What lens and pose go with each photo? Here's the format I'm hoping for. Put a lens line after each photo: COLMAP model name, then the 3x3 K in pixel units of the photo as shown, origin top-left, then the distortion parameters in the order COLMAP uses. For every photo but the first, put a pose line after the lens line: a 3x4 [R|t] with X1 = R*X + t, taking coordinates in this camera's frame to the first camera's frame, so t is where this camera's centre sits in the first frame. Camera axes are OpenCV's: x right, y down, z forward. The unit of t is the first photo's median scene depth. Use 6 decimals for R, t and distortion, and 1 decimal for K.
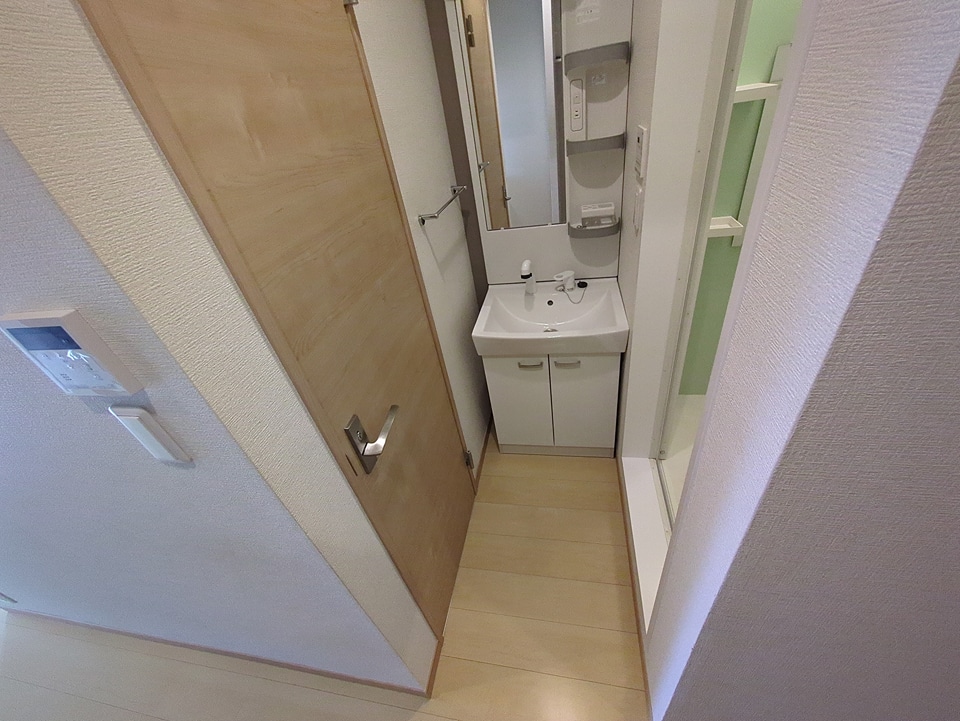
lens RADIAL K [[375.7, 0, 482.3], [0, 375.7, 361.0], [0, 0, 1]] dist [-0.000915, 0.000674]
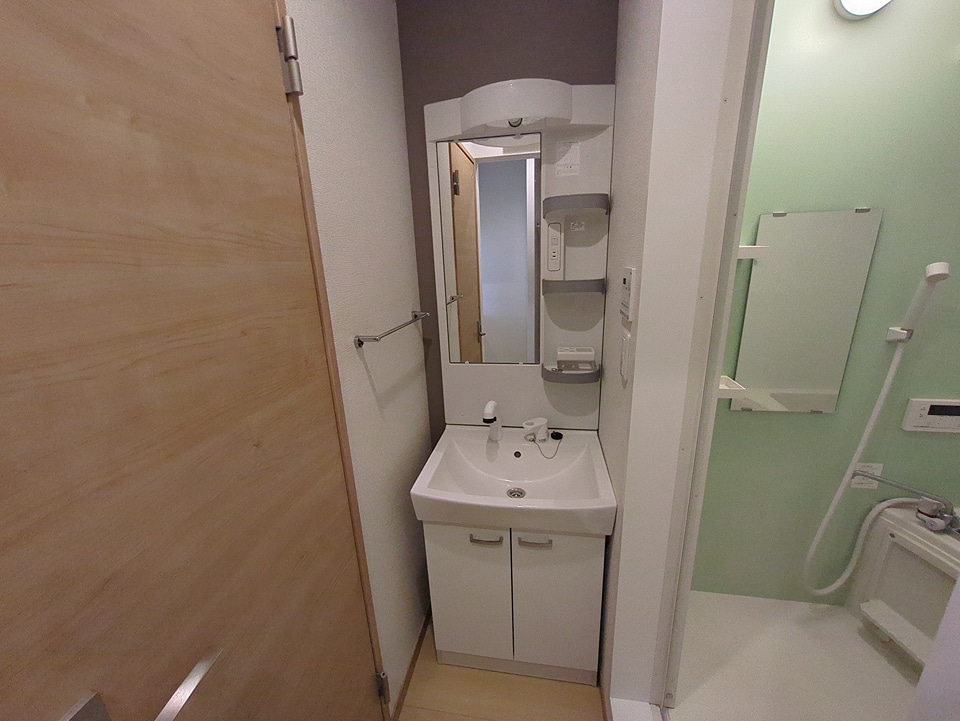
lens RADIAL K [[377.5, 0, 485.4], [0, 377.5, 363.6], [0, 0, 1]] dist [0.008961, 0.000134]
pose [[0.992900, 0.103708, 0.058264, 0.048609], [-0.078867, 0.940597, -0.330239, -0.071251], [-0.089051, 0.323299, 0.942097, 0.191850]]
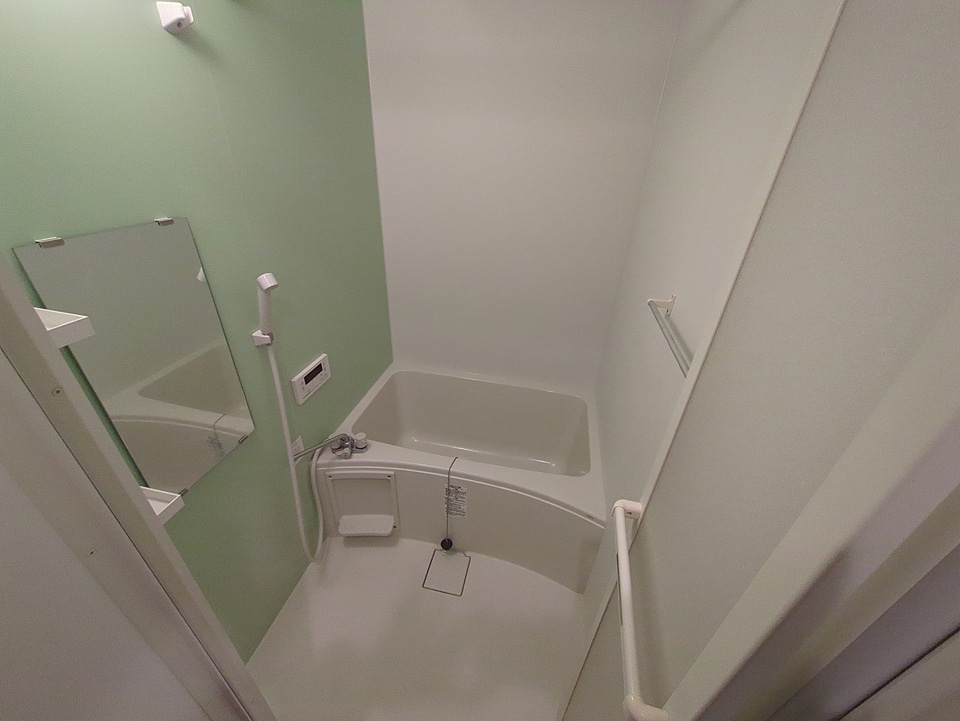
lens RADIAL K [[375.7, 0, 482.3], [0, 375.7, 361.0], [0, 0, 1]] dist [-0.000915, 0.000674]
pose [[0.016849, -0.364487, 0.931056, 0.182286], [0.534704, 0.790131, 0.299642, -0.354850], [-0.844872, 0.492790, 0.208206, 0.299276]]
